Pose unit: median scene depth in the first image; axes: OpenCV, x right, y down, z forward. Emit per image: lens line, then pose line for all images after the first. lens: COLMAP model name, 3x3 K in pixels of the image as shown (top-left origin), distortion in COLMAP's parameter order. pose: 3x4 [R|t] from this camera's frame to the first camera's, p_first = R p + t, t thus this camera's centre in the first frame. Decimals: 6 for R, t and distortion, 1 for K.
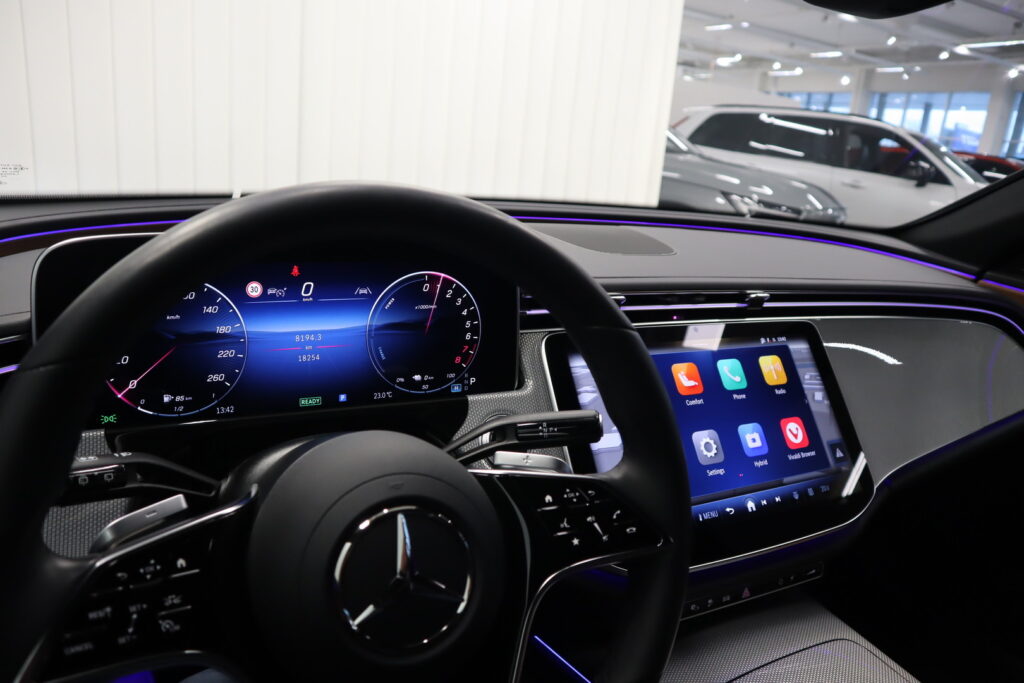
lens RADIAL K [[714.4, 0, 512.0], [0, 714.4, 341.5], [0, 0, 1]] dist [-0.128197, 0.075211]
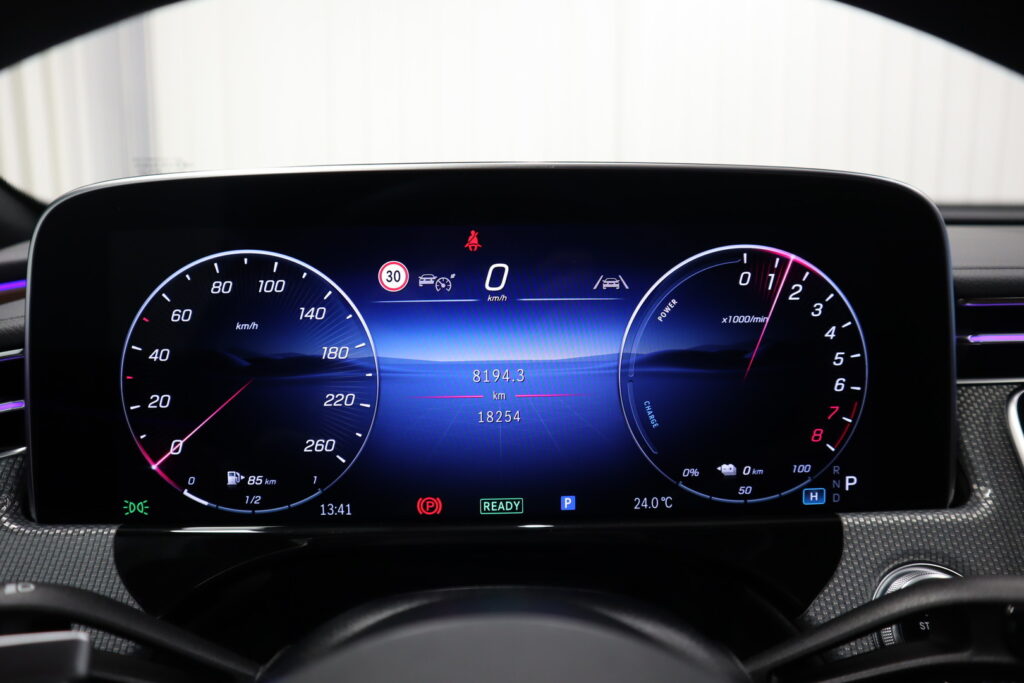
lens RADIAL K [[714.4, 0, 512.0], [0, 714.4, 341.5], [0, 0, 1]] dist [-0.128197, 0.075211]
pose [[0.893768, -0.031720, -0.447406, -0.052559], [-0.039069, 0.988199, -0.148107, 0.044118], [0.446824, 0.149853, 0.881982, 0.544887]]
